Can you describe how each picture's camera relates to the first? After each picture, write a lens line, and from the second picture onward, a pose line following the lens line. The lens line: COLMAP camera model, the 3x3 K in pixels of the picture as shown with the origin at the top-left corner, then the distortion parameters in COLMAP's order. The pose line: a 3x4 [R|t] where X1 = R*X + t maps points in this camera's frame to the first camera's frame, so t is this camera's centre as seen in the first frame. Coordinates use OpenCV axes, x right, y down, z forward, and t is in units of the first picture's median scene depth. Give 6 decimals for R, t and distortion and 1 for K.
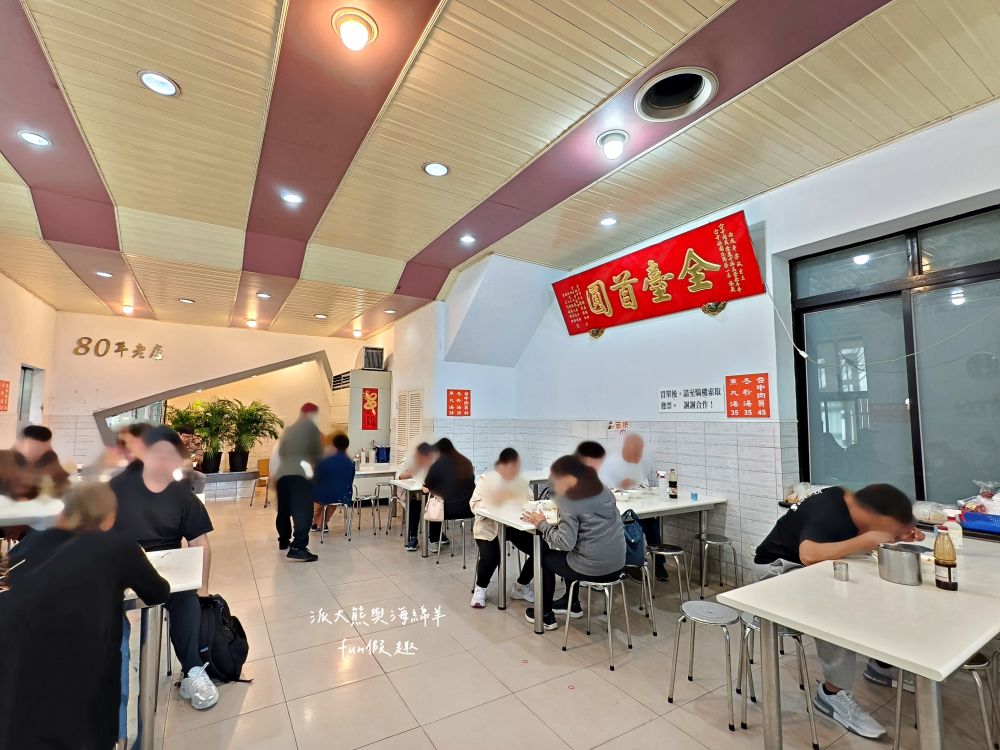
lens RADIAL K [[469.8, 0, 500.0], [0, 469.8, 375.0], [0, 0, 1]] dist [-0.001968, 0.008742]
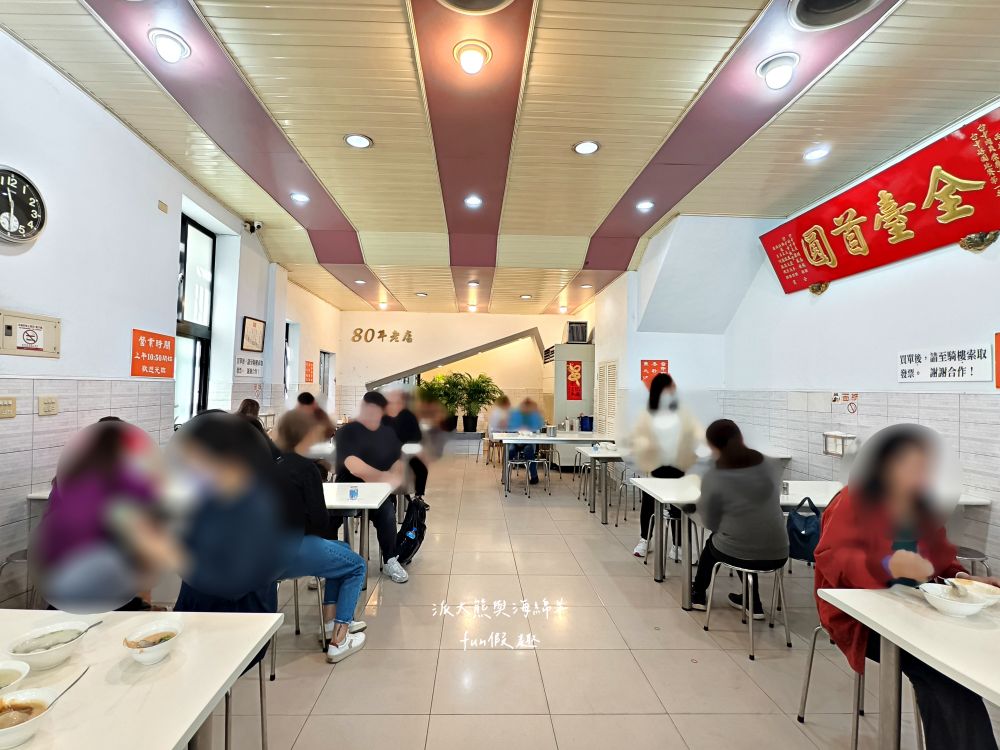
lens RADIAL K [[469.8, 0, 500.0], [0, 469.8, 375.0], [0, 0, 1]] dist [-0.001968, 0.008742]
pose [[0.883249, -0.010015, -0.468796, 0.107169], [0.037421, 0.998089, 0.049181, 0.002512], [0.467408, -0.060982, 0.881936, -0.019307]]
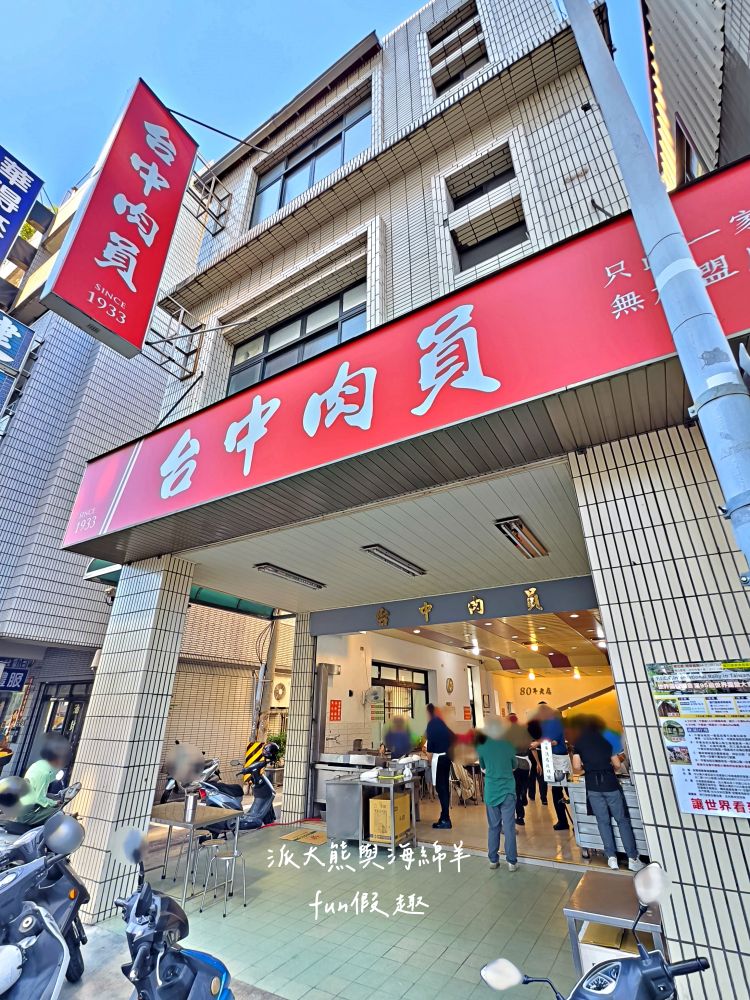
lens RADIAL K [[449.8, 0, 375.0], [0, 449.8, 500.0], [0, 0, 1]] dist [-0.000425, 0.000050]
pose [[0.458967, -0.387399, -0.799544, 1.182629], [0.080668, 0.914382, -0.396735, -0.105888], [0.884784, 0.117591, 0.450922, -1.026970]]
